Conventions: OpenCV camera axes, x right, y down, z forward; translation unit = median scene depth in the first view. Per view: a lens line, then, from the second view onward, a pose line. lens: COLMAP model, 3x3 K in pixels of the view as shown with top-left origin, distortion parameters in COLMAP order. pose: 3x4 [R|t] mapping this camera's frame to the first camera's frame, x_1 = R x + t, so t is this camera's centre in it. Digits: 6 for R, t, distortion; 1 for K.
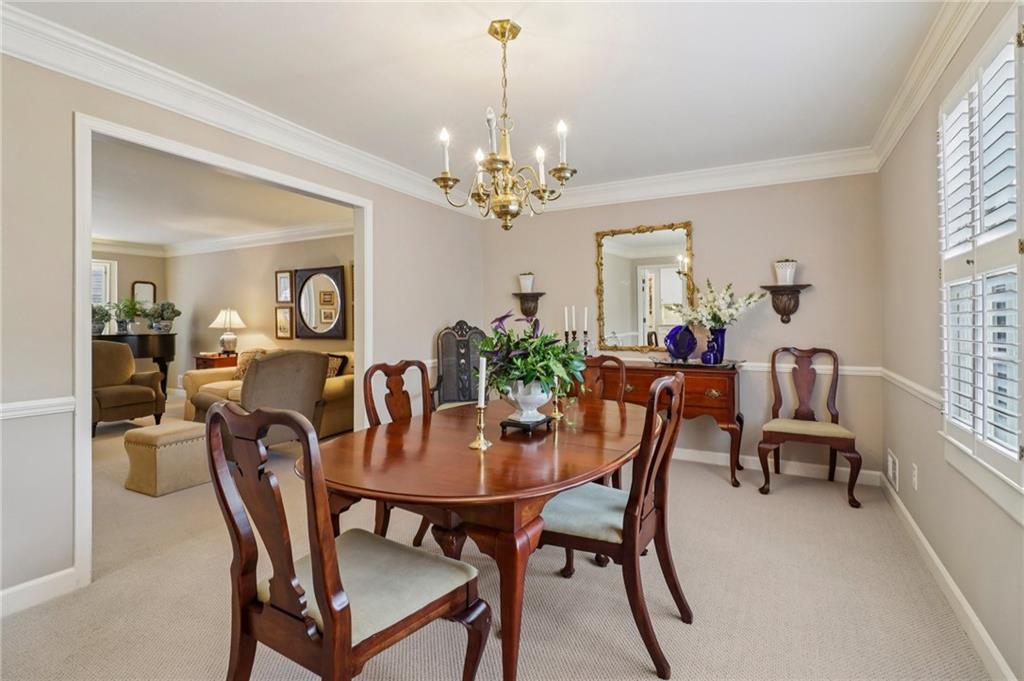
lens RADIAL K [[492.1, 0, 509.4], [0, 492.1, 329.7], [0, 0, 1]] dist [0.000247, -0.015096]
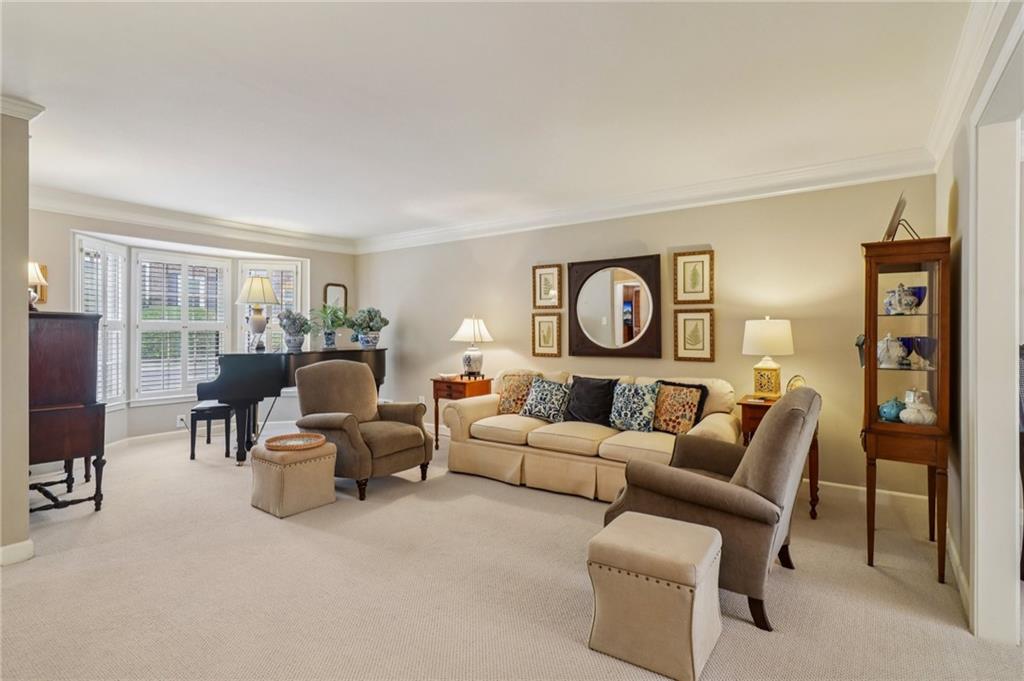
lens RADIAL K [[508.6, 0, 512.0], [0, 508.6, 340.5], [0, 0, 1]] dist [-0.001597, -0.000084]
pose [[0.992555, 0.000215, -0.121800, -0.415684], [0.000807, 0.999965, 0.008336, -0.011913], [0.121797, -0.008372, 0.992520, 0.225306]]
